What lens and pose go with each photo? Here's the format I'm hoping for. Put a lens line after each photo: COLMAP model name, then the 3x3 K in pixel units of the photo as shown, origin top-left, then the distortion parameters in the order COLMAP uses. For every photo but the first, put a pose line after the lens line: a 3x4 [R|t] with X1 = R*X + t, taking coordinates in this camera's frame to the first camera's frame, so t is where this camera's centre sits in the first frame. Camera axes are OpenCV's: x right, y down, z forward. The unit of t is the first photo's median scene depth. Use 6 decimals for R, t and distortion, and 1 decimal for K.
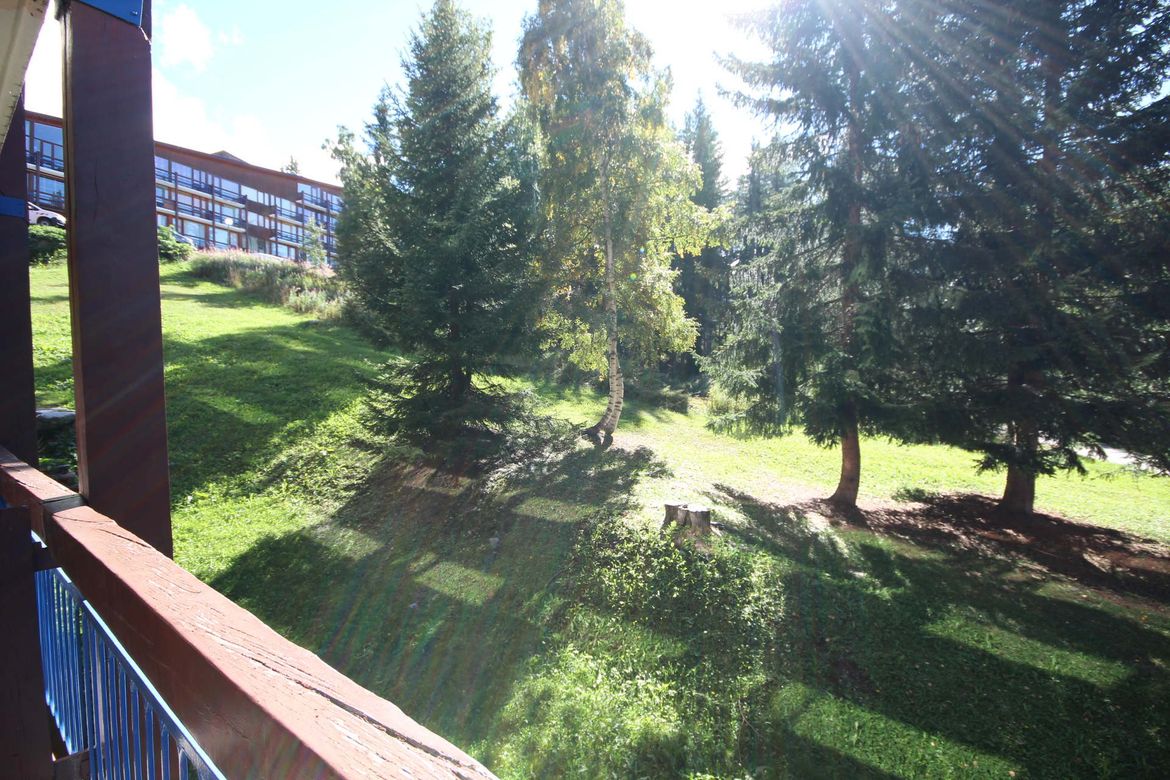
lens RADIAL K [[536.3, 0, 592.9], [0, 536.3, 392.4], [0, 0, 1]] dist [0.001174, -0.015342]
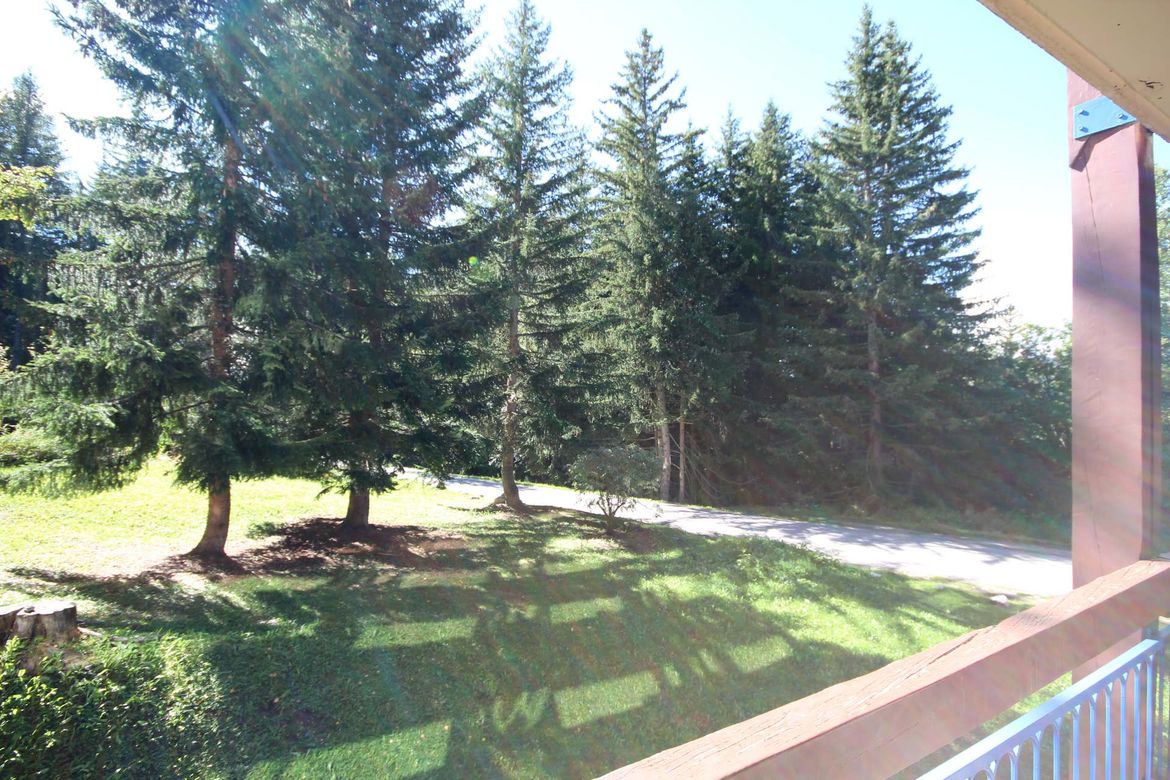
lens RADIAL K [[536.3, 0, 592.9], [0, 536.3, 392.4], [0, 0, 1]] dist [0.001174, -0.015342]
pose [[0.355327, 0.035294, 0.934075, -0.167870], [0.012489, 0.999018, -0.042499, -0.018389], [-0.934659, 0.026767, 0.354538, 0.093661]]
